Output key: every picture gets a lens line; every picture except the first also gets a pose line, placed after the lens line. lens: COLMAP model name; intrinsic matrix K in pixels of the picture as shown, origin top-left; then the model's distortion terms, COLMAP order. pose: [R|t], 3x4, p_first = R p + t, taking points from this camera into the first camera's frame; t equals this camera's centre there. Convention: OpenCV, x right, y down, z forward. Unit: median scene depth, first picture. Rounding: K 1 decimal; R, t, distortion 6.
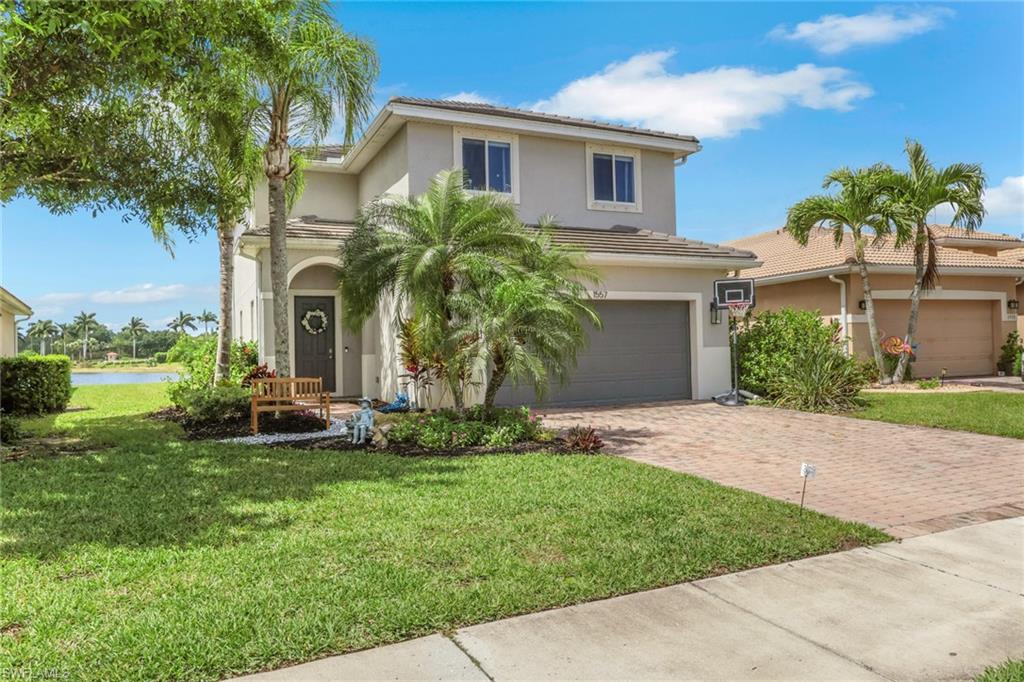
lens RADIAL K [[679.1, 0, 512.0], [0, 679.1, 341.0], [0, 0, 1]] dist [-0.004604, -0.002964]
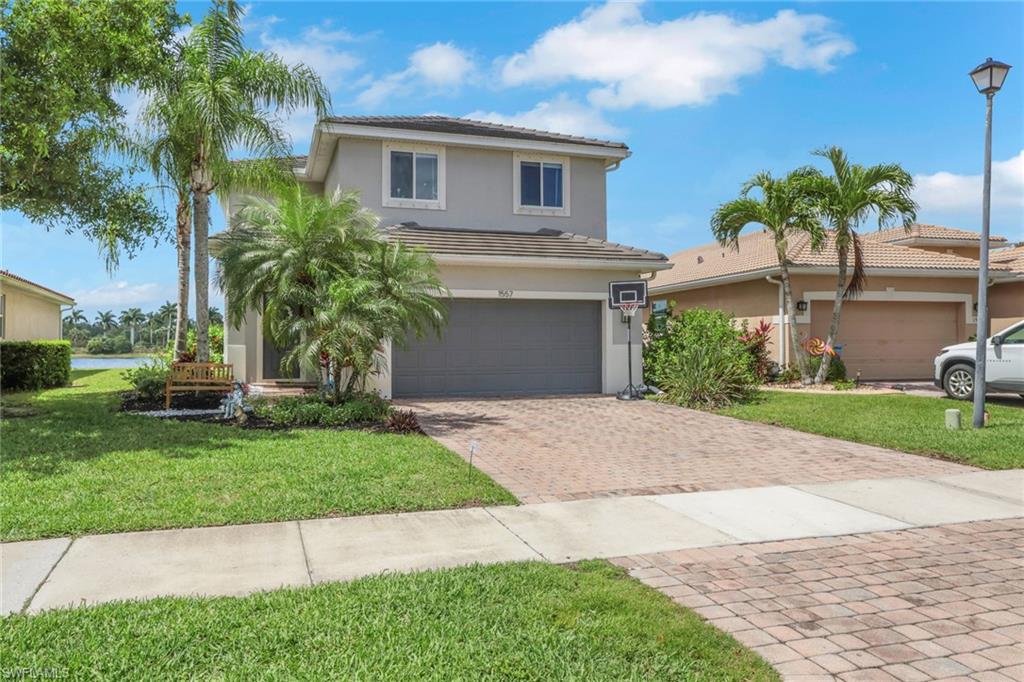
lens RADIAL K [[688.1, 0, 512.0], [0, 688.1, 341.0], [0, 0, 1]] dist [-0.002181, 0.002086]
pose [[0.990457, 0.019271, -0.136469, 0.258346], [-0.018023, 0.999784, 0.010372, -0.004193], [0.136639, -0.007813, 0.990590, -0.080290]]
